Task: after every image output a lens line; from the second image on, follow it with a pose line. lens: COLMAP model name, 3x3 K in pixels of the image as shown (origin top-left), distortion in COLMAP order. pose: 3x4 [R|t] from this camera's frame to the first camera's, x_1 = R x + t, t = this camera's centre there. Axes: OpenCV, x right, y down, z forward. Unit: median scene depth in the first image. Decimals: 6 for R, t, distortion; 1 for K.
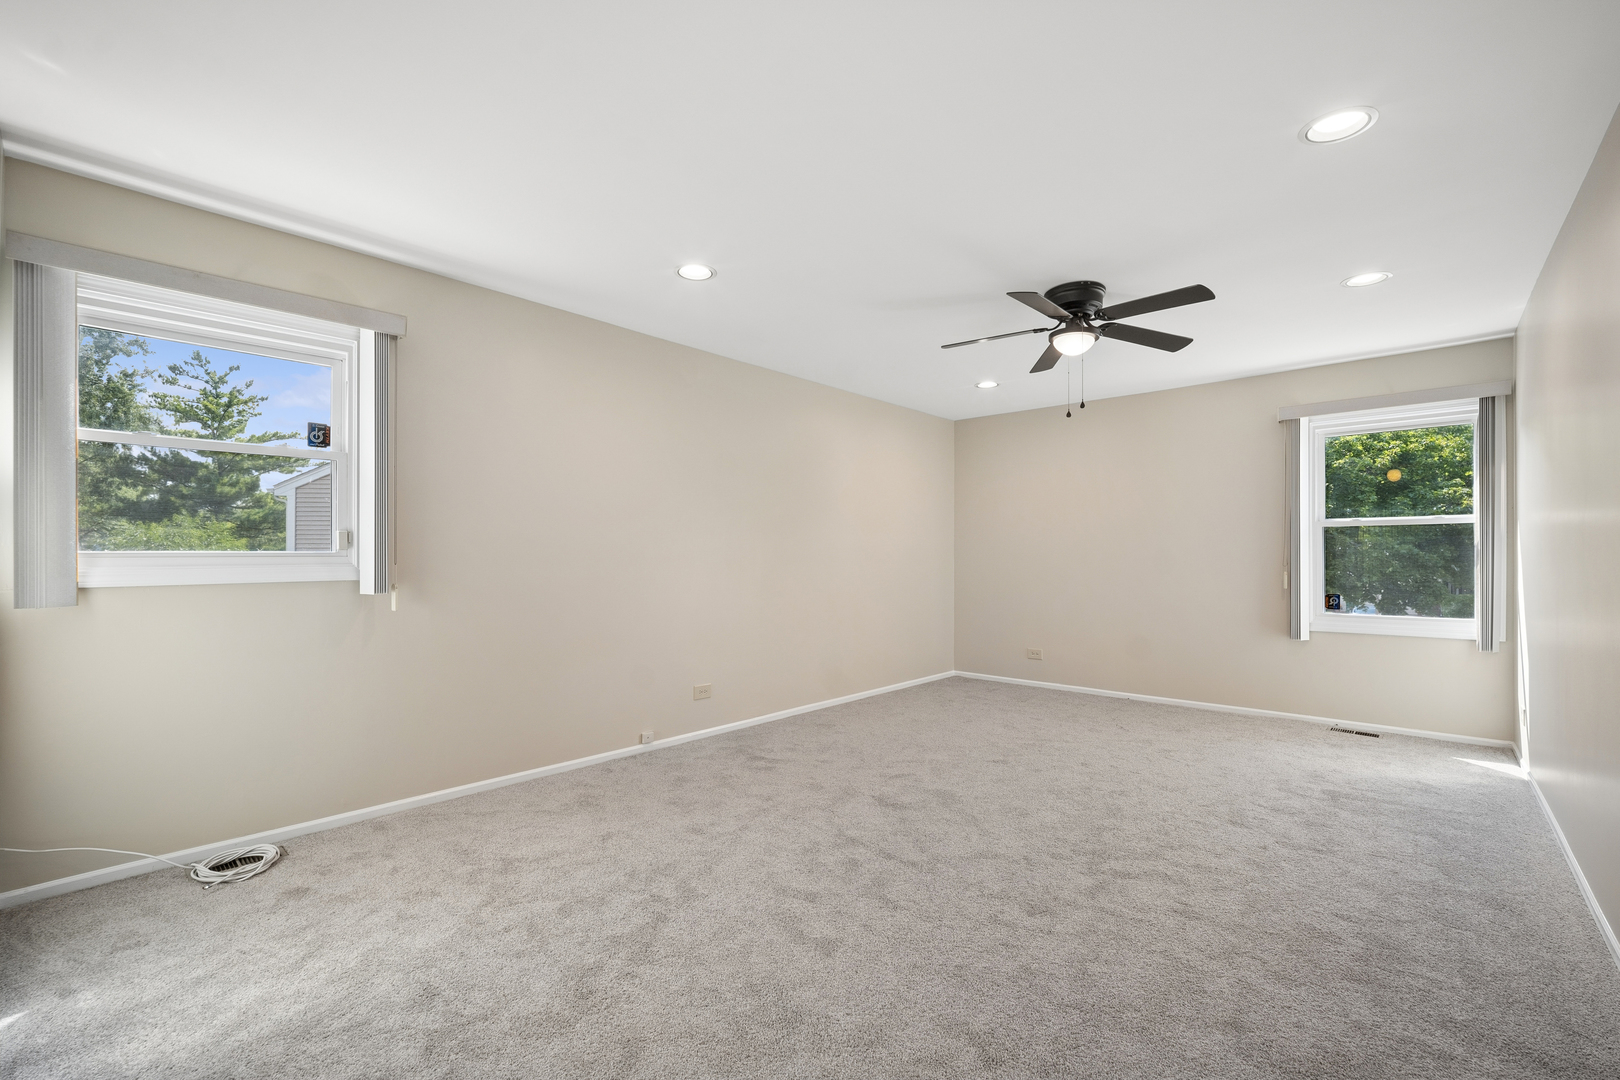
lens RADIAL K [[680.1, 0, 816.2], [0, 680.1, 551.9], [0, 0, 1]] dist [-0.012734, 0.002650]
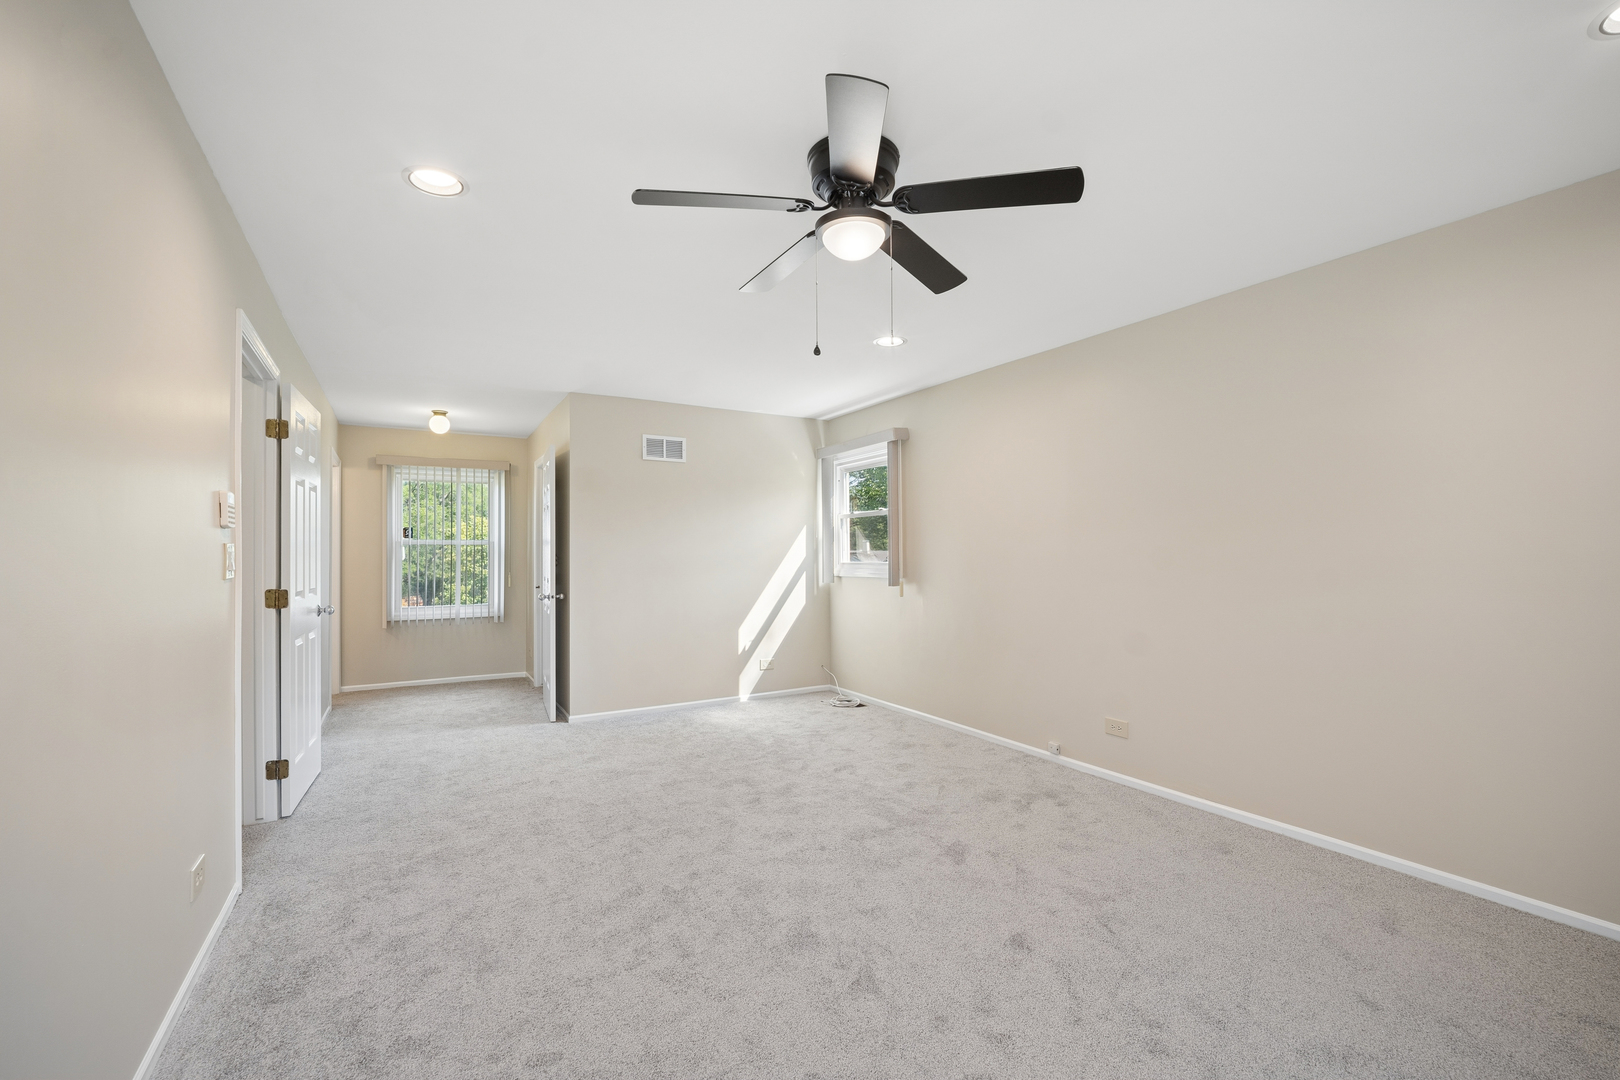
lens RADIAL K [[680.1, 0, 812.9], [0, 680.1, 549.2], [0, 0, 1]] dist [-0.012734, 0.002650]
pose [[-0.310734, -0.009787, -0.950447, 1.005978], [0.013571, 0.999799, -0.014732, -0.017025], [0.950400, -0.017477, -0.310539, 1.185973]]
